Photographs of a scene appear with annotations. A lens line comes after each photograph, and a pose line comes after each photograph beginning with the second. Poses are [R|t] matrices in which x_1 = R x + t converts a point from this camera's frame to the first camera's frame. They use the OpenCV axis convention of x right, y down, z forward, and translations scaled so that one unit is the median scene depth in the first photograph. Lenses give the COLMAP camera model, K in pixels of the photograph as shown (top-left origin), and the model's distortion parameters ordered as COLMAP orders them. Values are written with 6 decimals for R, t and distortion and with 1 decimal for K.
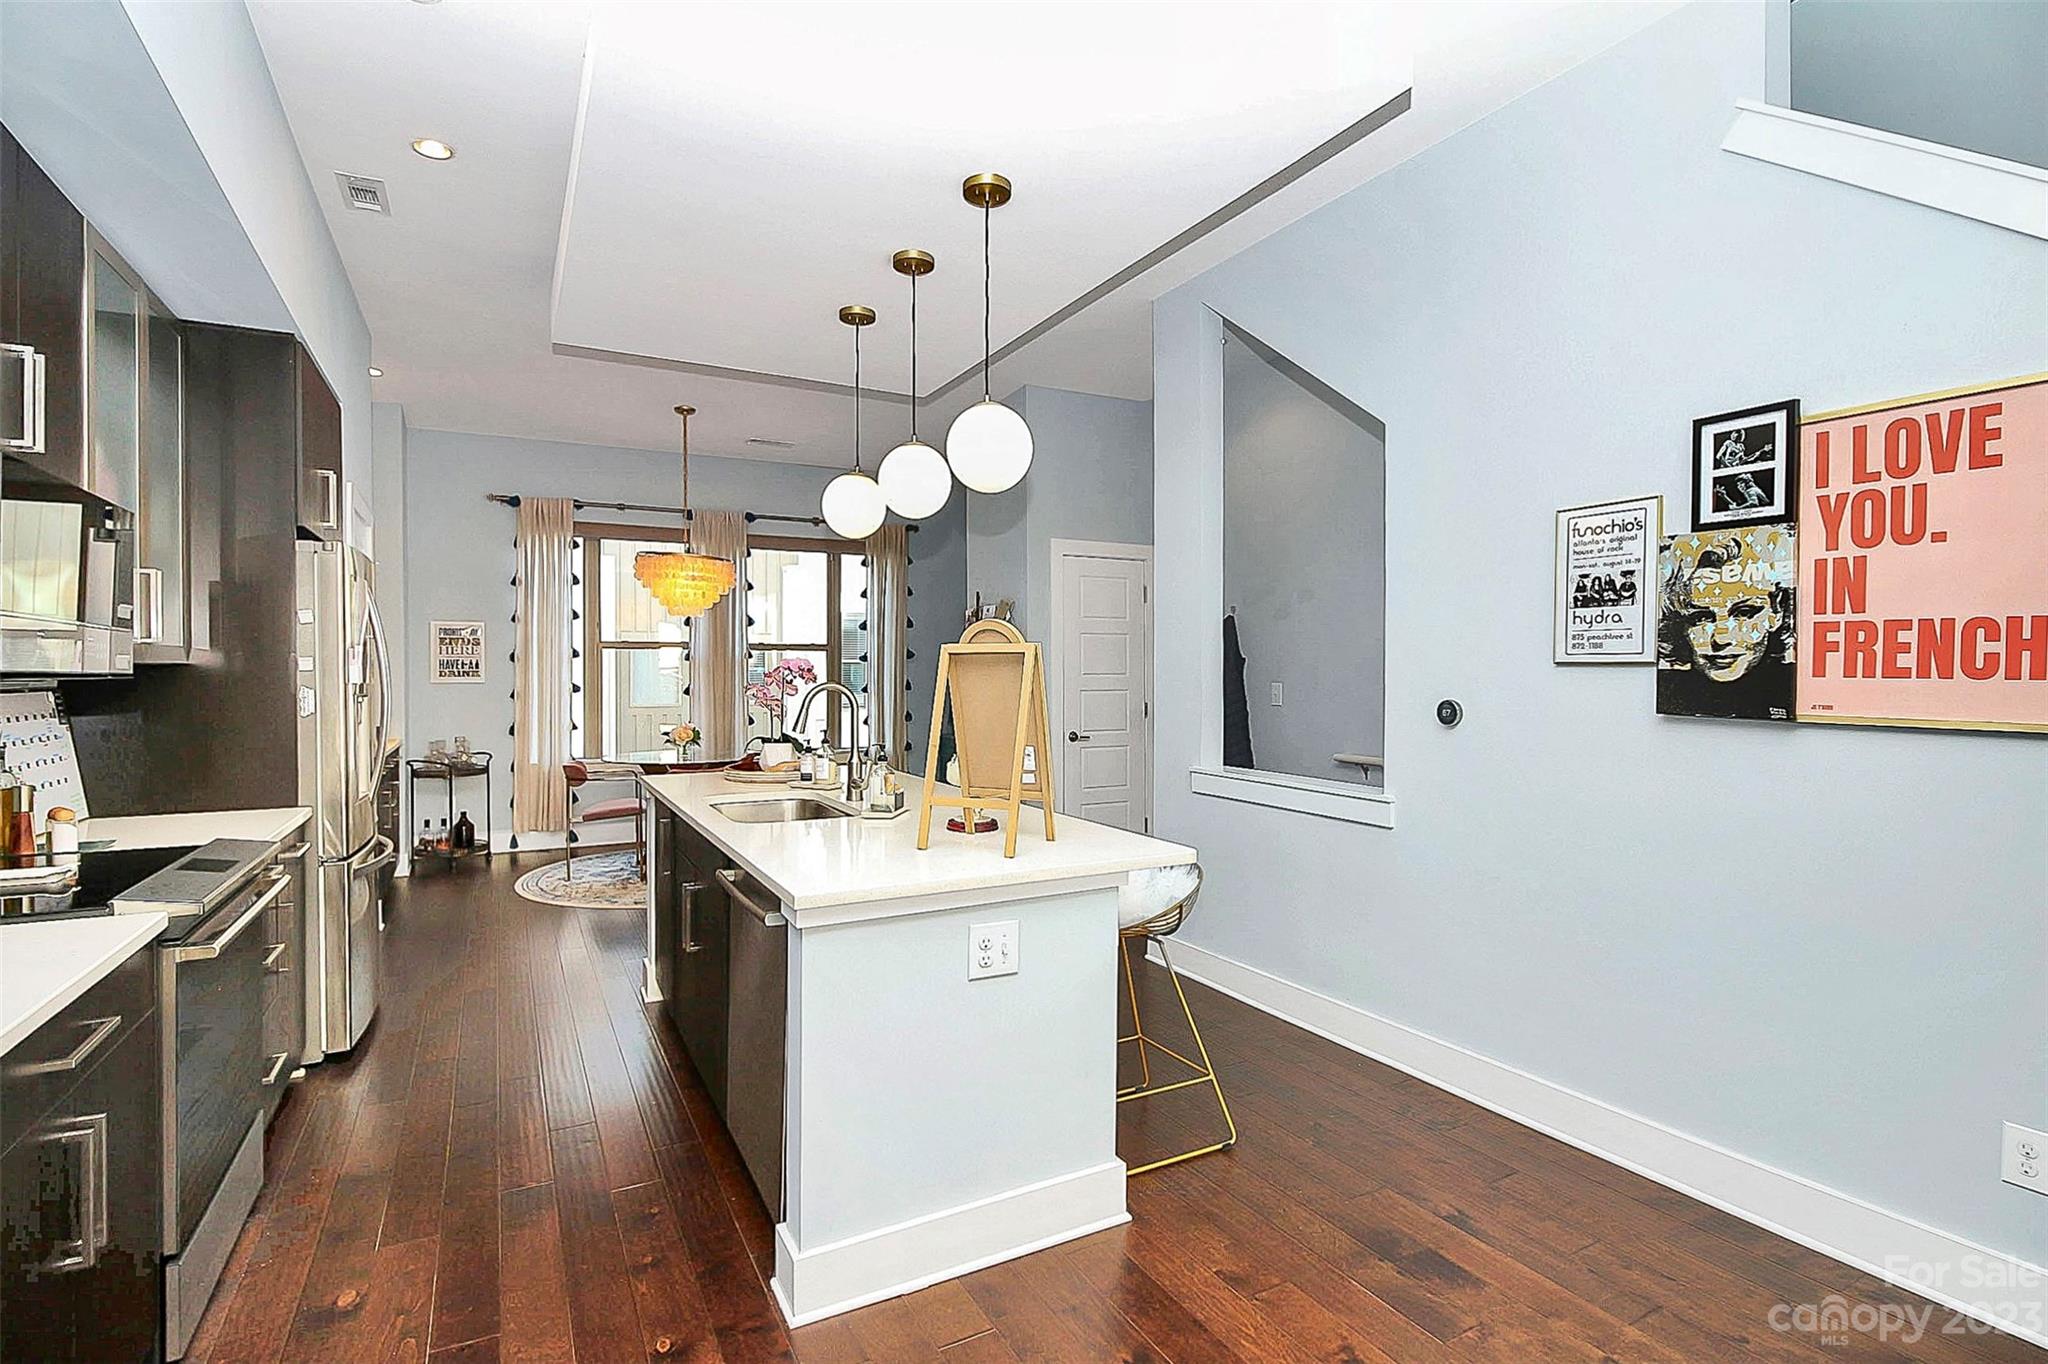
lens RADIAL K [[972.7, 0, 1028.9], [0, 972.7, 684.9], [0, 0, 1]] dist [-0.007099, -0.006808]
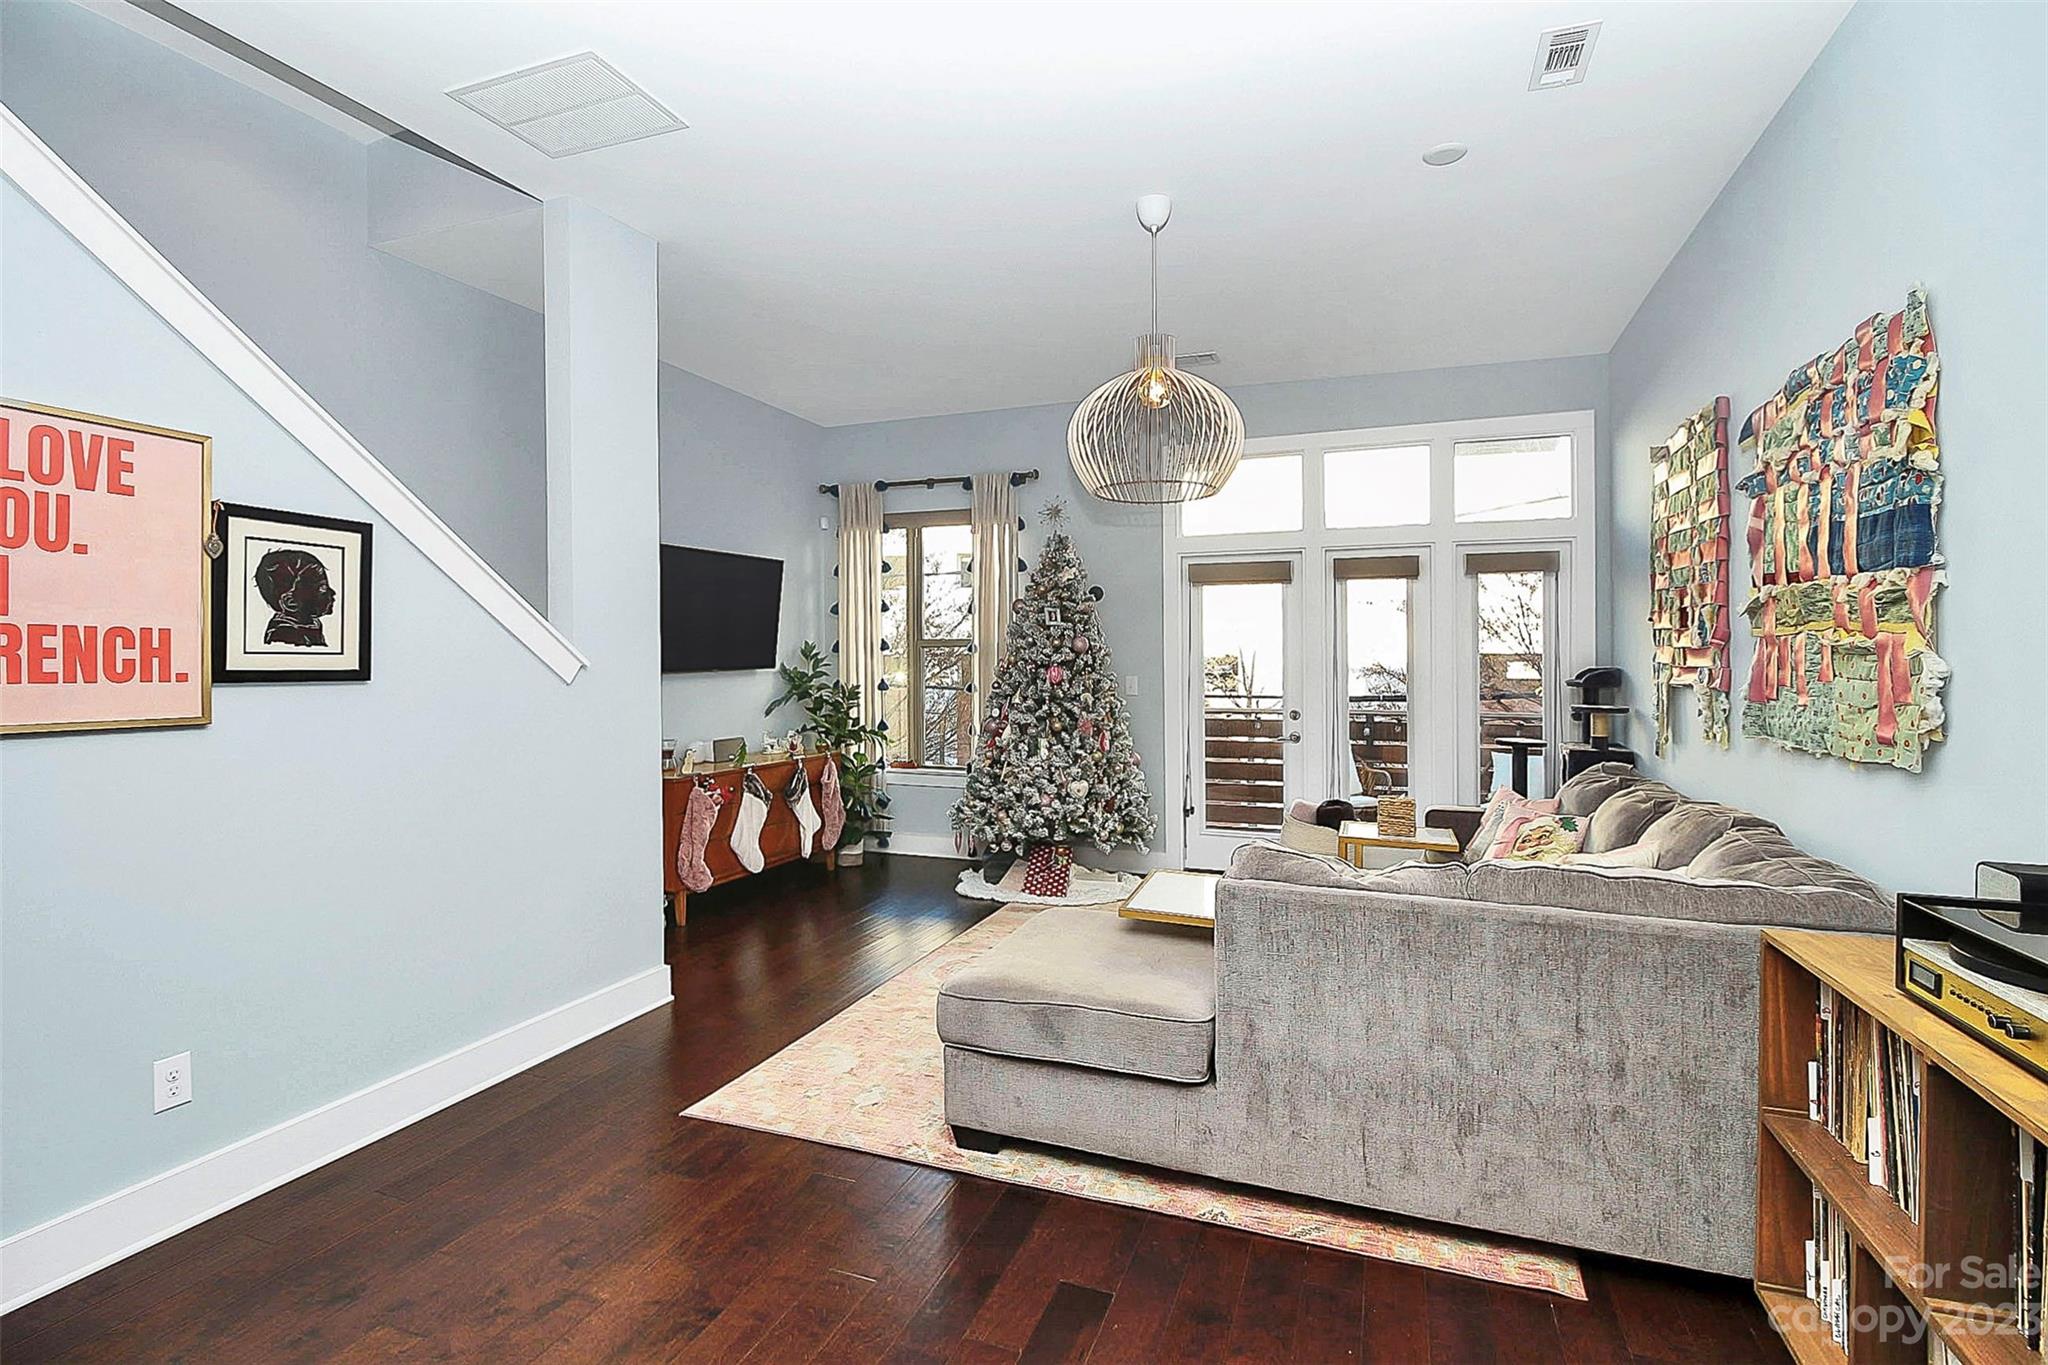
lens RADIAL K [[972.7, 0, 1009.1], [0, 972.7, 654.2], [0, 0, 1]] dist [-0.007099, -0.006808]
pose [[-0.645534, 0.011259, 0.763649, -0.154610], [0.019134, 0.999816, 0.001434, -0.006003], [-0.763492, 0.015537, -0.645630, 0.268804]]
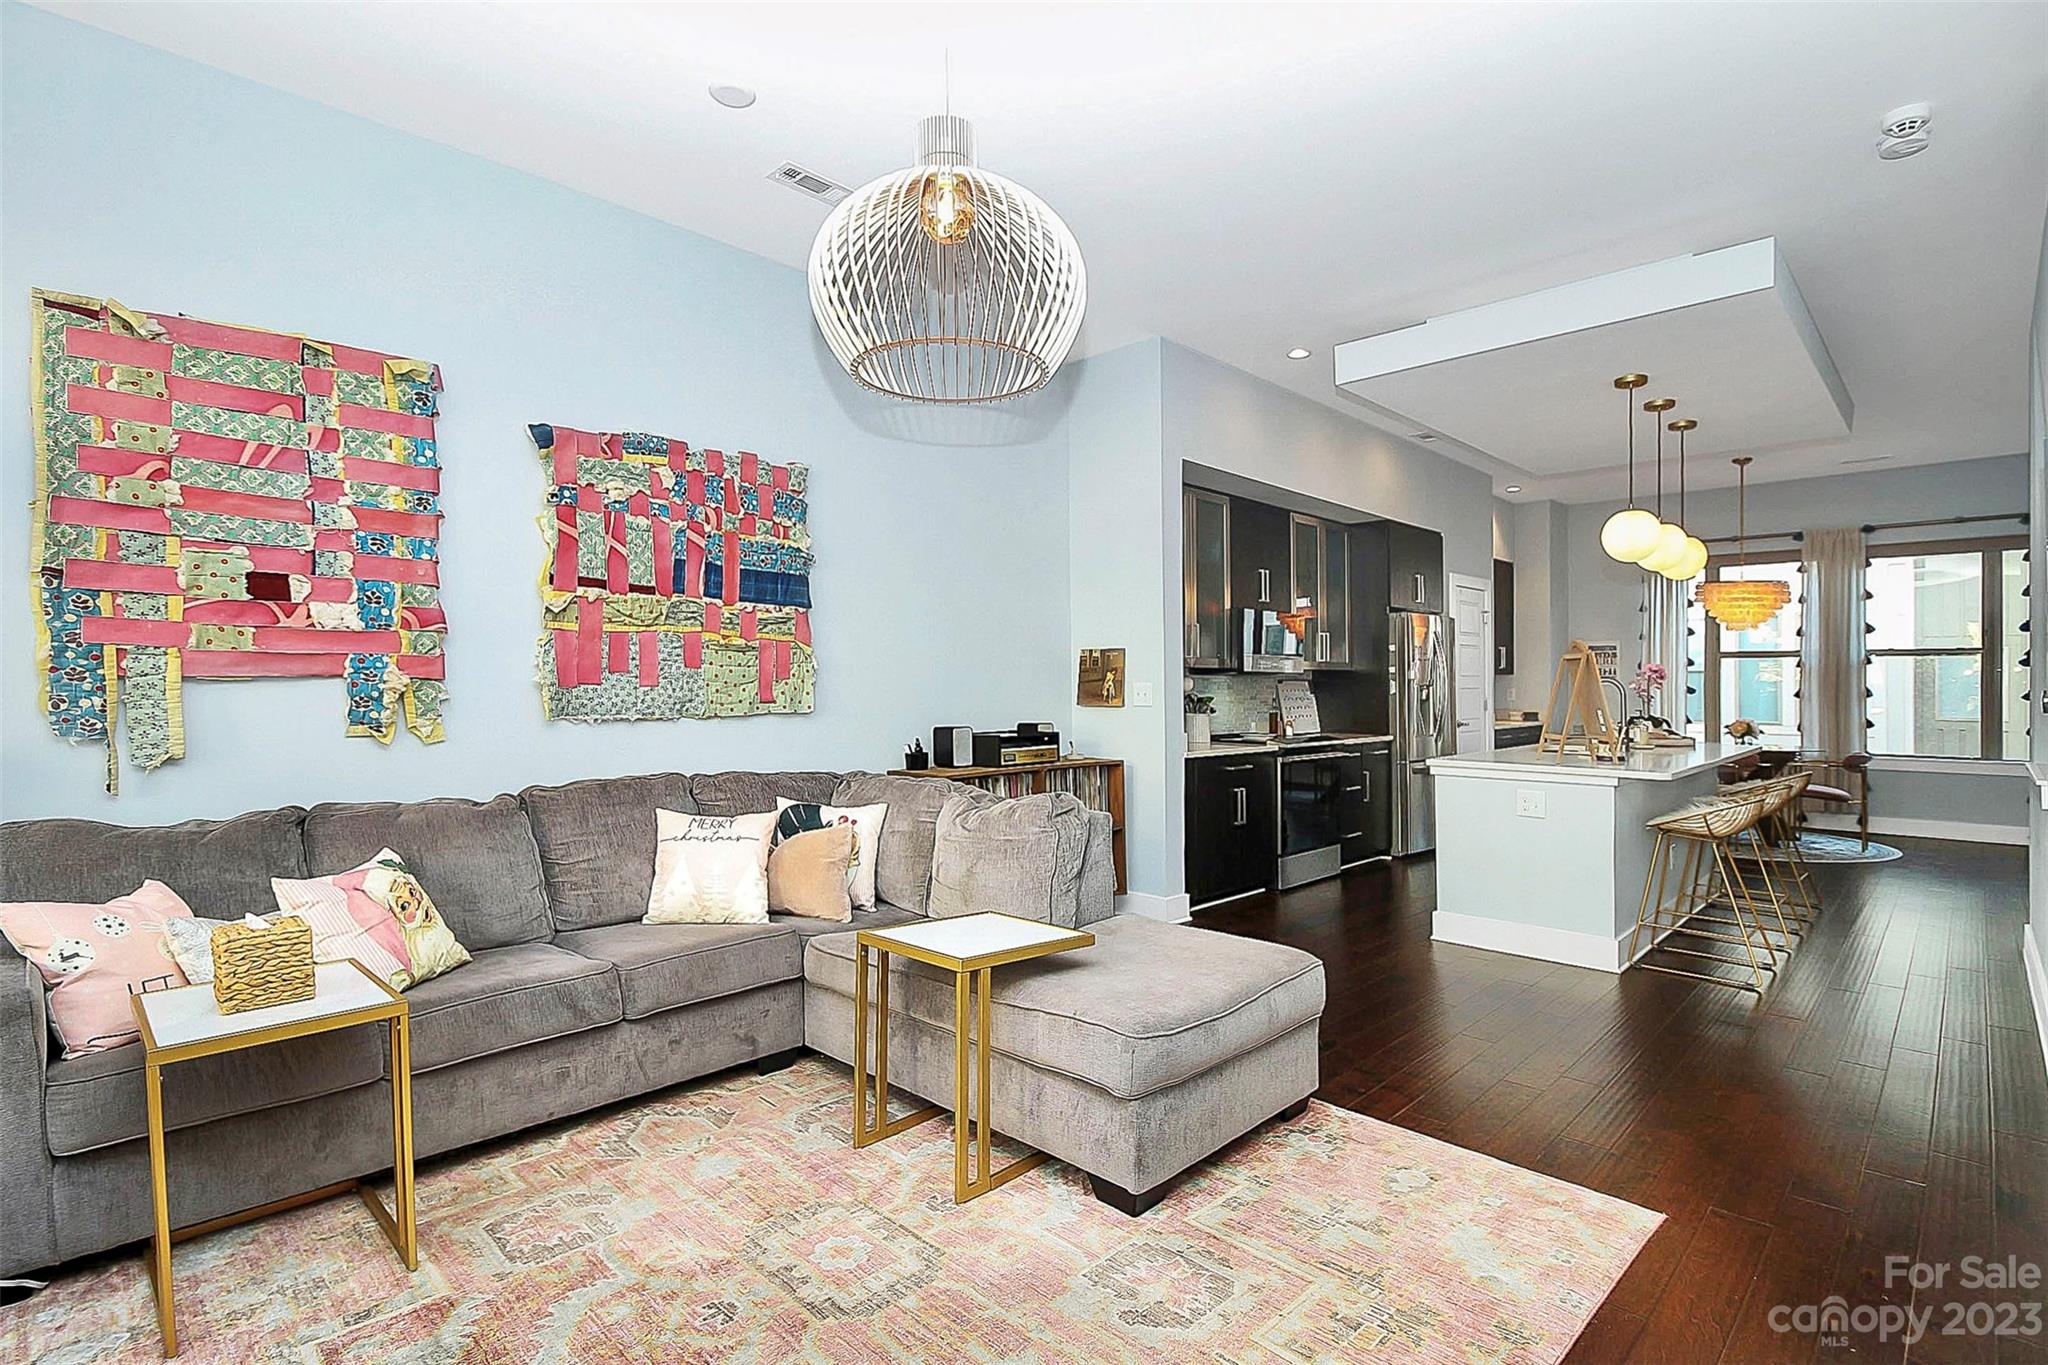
lens RADIAL K [[972.7, 0, 1017.4], [0, 972.7, 679.5], [0, 0, 1]] dist [-0.007099, -0.006808]
pose [[0.278435, -0.003131, -0.960450, 0.533934], [-0.016880, 0.999824, -0.008153, 0.015703], [0.960307, 0.018483, 0.278333, -0.198031]]
